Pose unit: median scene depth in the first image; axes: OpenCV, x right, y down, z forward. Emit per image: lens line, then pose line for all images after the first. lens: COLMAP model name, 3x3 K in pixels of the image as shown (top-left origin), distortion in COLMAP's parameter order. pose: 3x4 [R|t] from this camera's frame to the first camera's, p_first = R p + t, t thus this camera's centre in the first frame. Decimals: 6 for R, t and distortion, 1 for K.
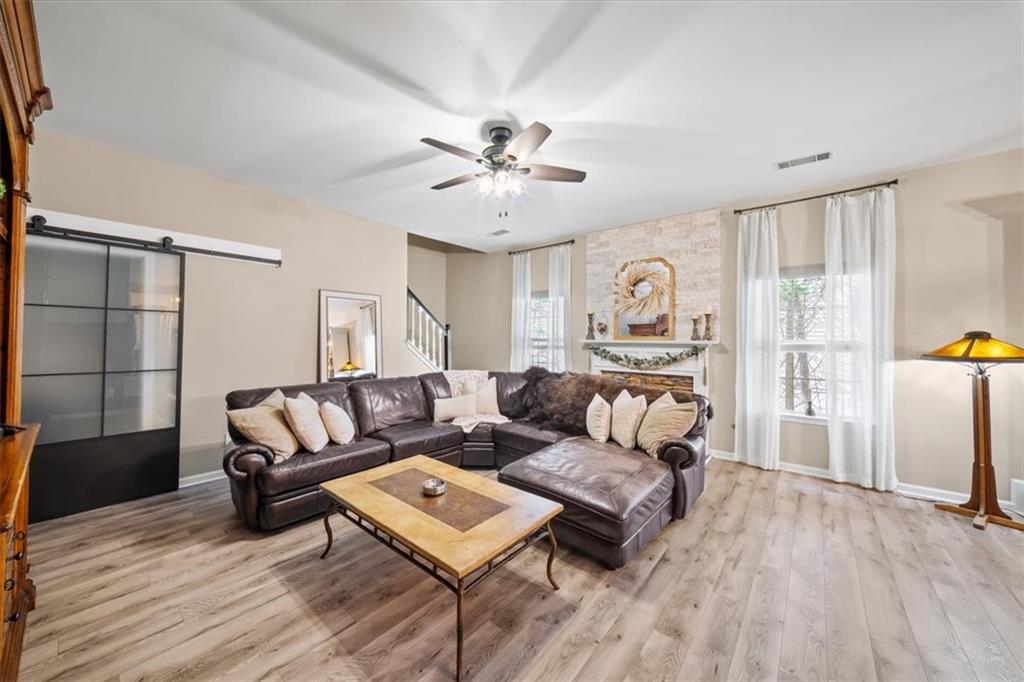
lens RADIAL K [[358.8, 0, 510.3], [0, 358.8, 339.1], [0, 0, 1]] dist [-0.001379, -0.000221]
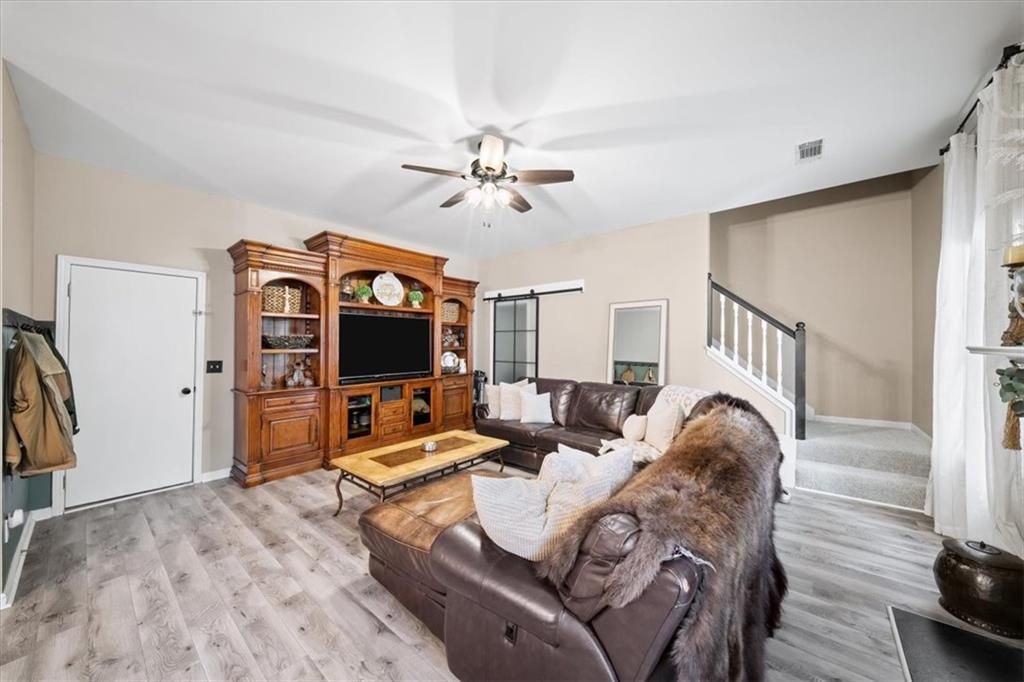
lens RADIAL K [[358.8, 0, 510.1], [0, 358.8, 342.6], [0, 0, 1]] dist [-0.001379, -0.000221]
pose [[0.004820, -0.013939, -0.999891, 0.934763], [0.002640, 0.999900, -0.013927, 0.007438], [0.999985, -0.002572, 0.004856, 0.982337]]
